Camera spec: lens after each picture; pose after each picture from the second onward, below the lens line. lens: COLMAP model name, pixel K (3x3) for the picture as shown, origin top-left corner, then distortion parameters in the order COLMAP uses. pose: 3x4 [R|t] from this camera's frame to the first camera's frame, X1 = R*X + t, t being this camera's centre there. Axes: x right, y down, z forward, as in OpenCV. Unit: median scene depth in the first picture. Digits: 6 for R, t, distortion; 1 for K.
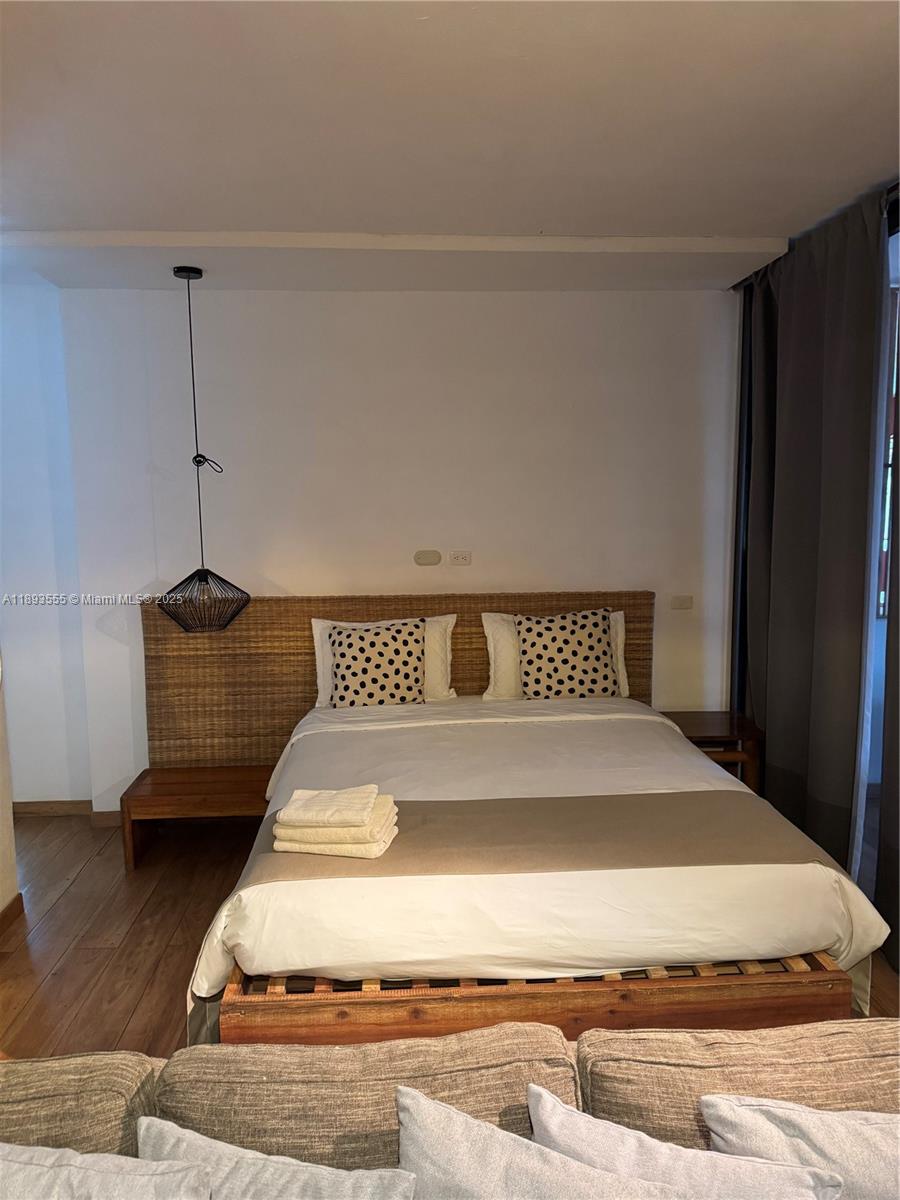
lens RADIAL K [[847.9, 0, 445.9], [0, 847.9, 606.0], [0, 0, 1]] dist [0.062476, -0.078409]
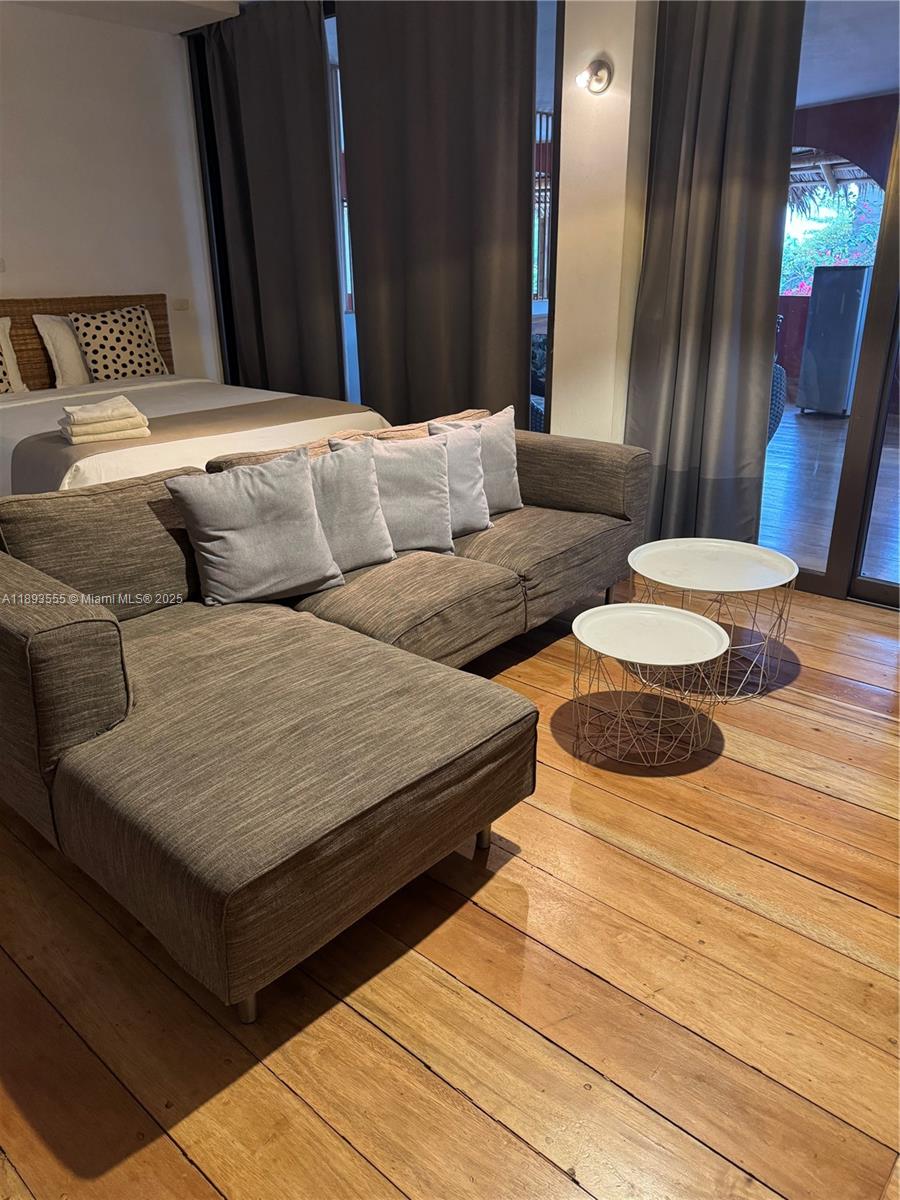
lens RADIAL K [[847.9, 0, 455.6], [0, 847.9, 602.8], [0, 0, 1]] dist [0.062476, -0.078409]
pose [[0.708175, -0.261803, 0.655704, -0.441180], [0.094070, 0.955418, 0.279872, 0.115346], [-0.699742, -0.136516, 0.701230, -0.286309]]
